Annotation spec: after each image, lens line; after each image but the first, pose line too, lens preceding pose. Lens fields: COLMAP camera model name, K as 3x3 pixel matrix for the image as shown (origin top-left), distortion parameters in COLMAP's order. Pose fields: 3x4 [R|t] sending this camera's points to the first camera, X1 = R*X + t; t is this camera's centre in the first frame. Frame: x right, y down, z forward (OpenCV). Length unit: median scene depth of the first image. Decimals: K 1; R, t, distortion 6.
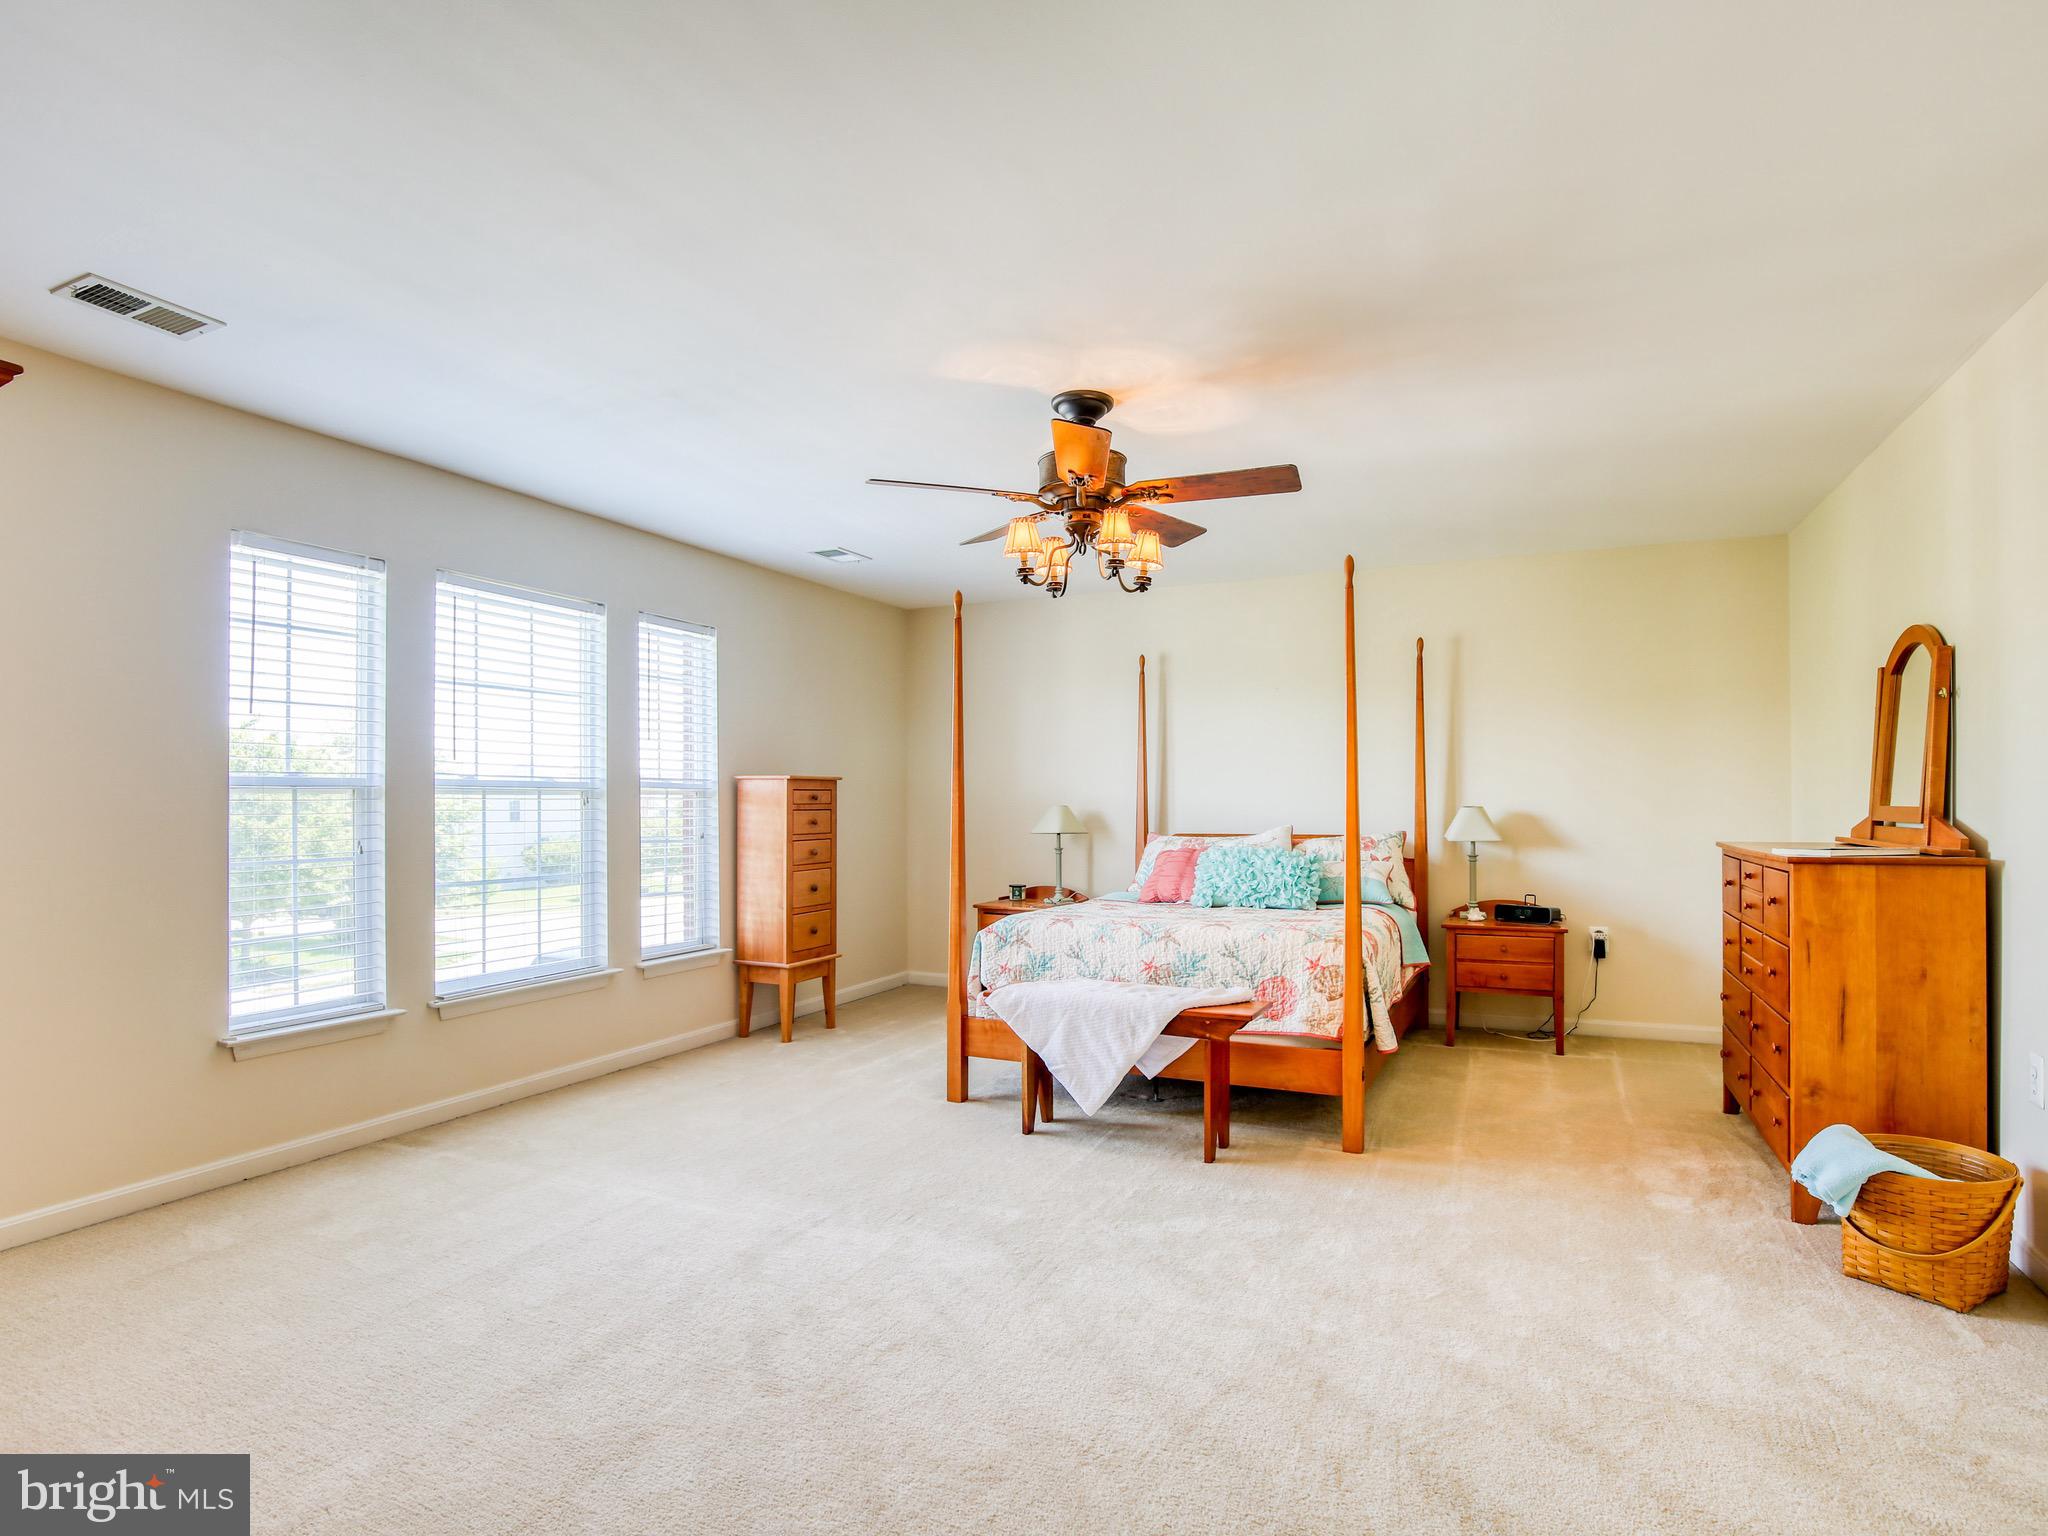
lens RADIAL K [[1084.1, 0, 1024.7], [0, 1084.1, 796.2], [0, 0, 1]] dist [-0.030167, -0.000059]
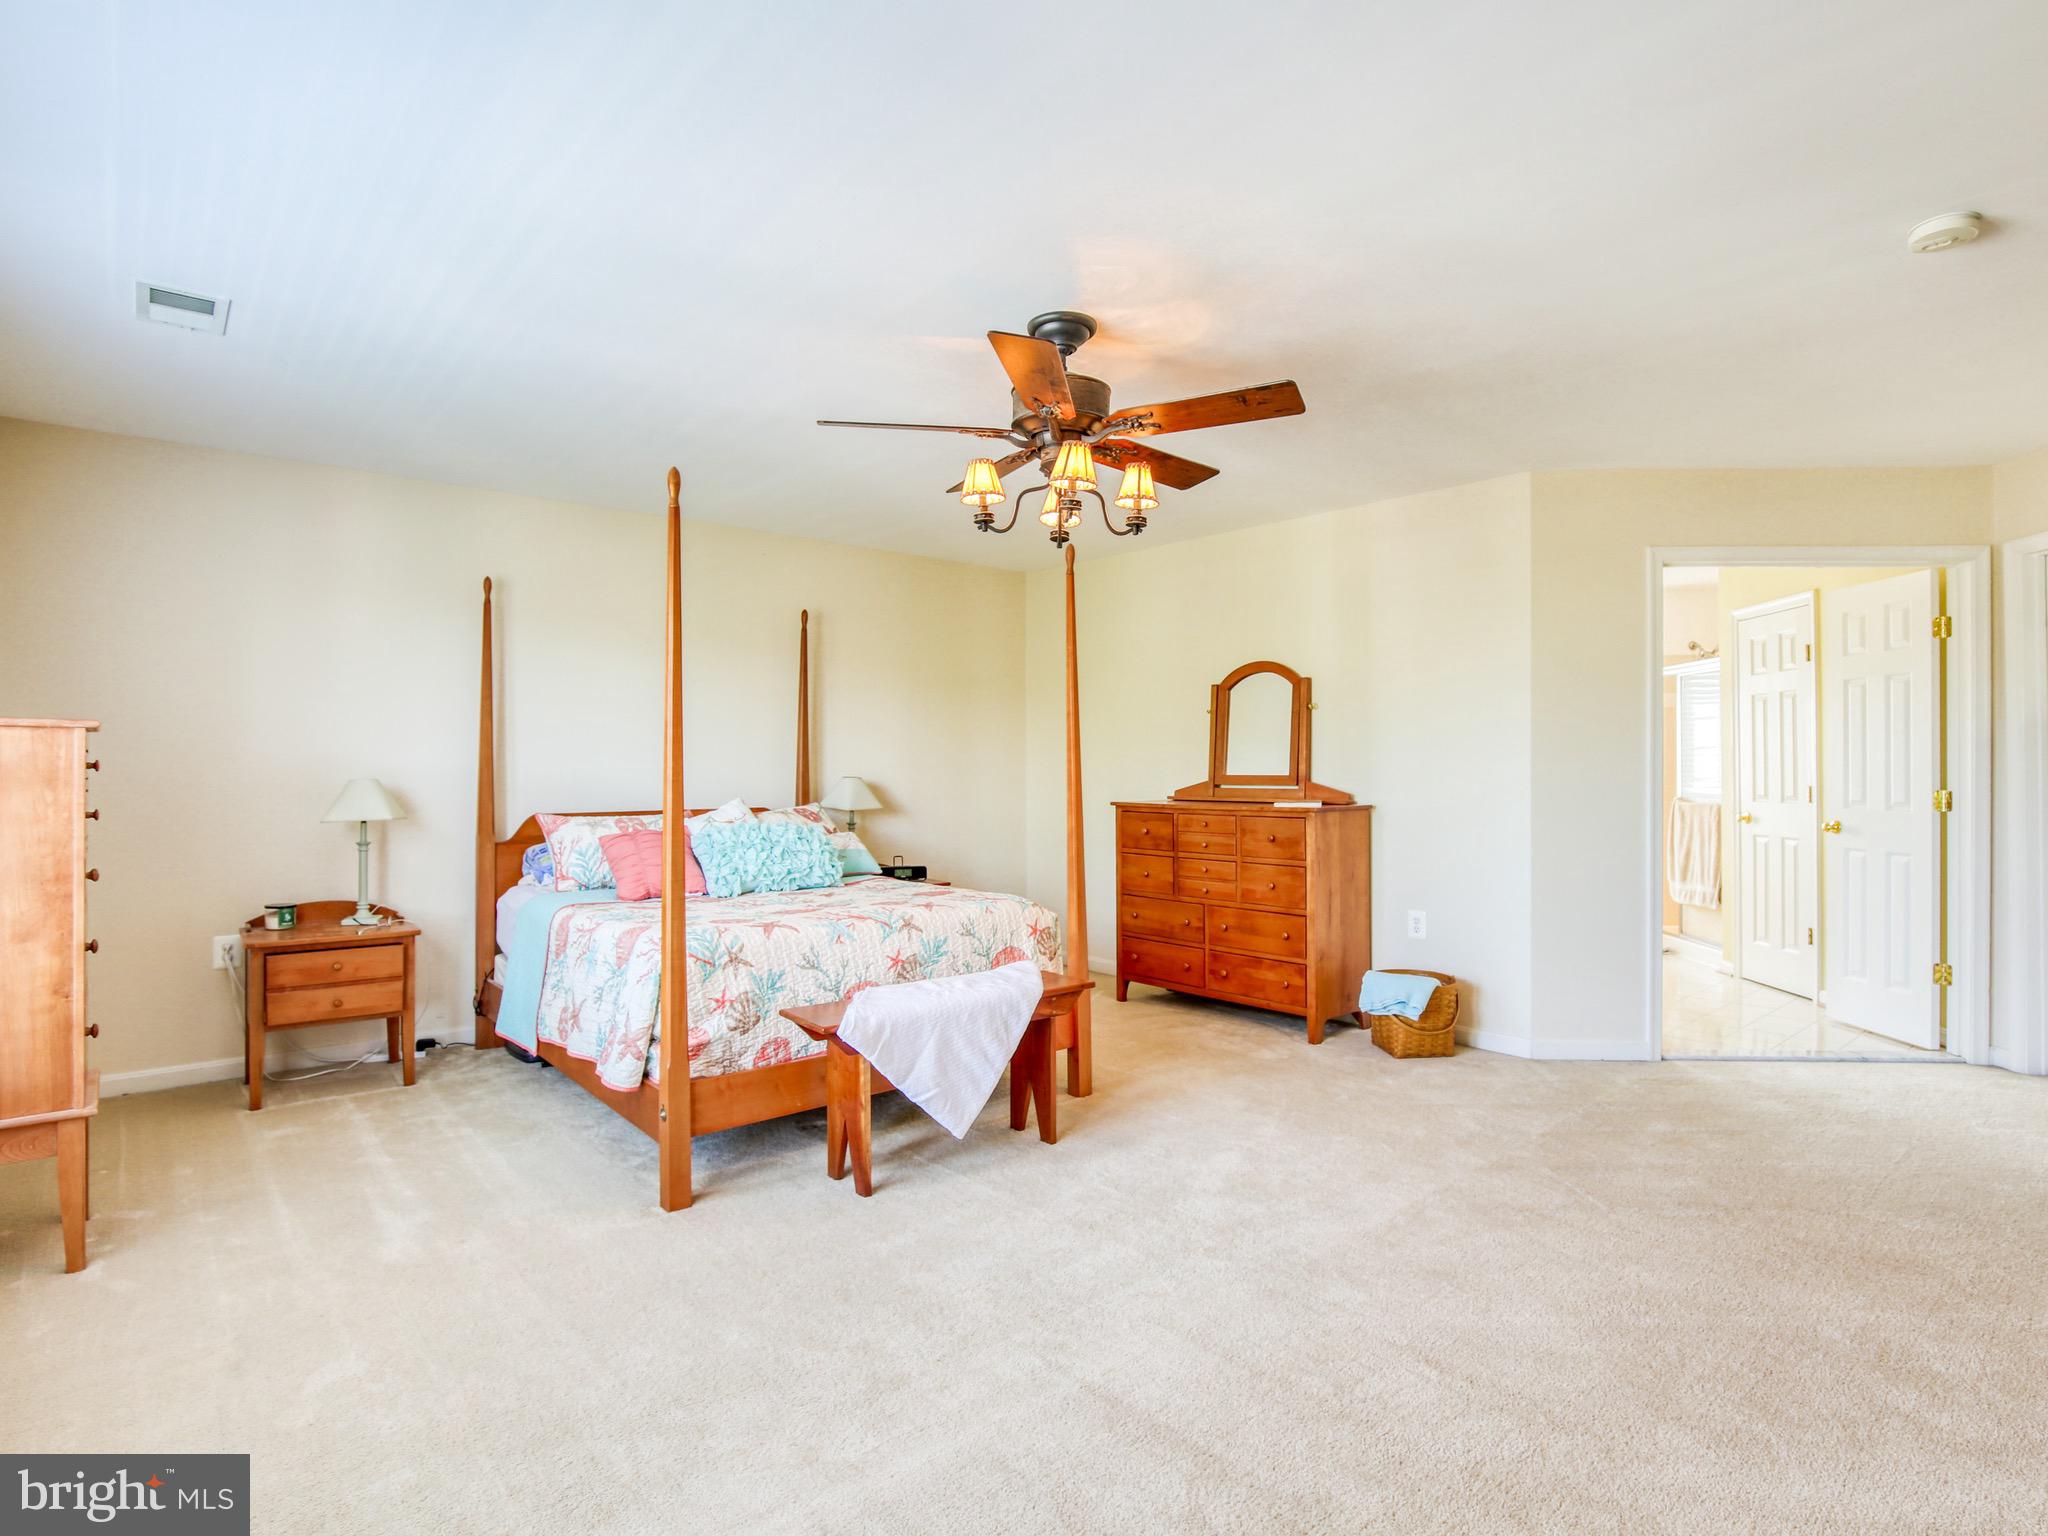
lens RADIAL K [[1079.6, 0, 1024.0], [0, 1079.6, 768.0], [0, 0, 1]] dist [-0.039597, 0.009856]
pose [[0.398040, 0.003113, 0.917363, -0.682934], [-0.002289, 0.999994, -0.002400, 0.003751], [-0.917365, -0.001145, 0.398045, 0.598494]]
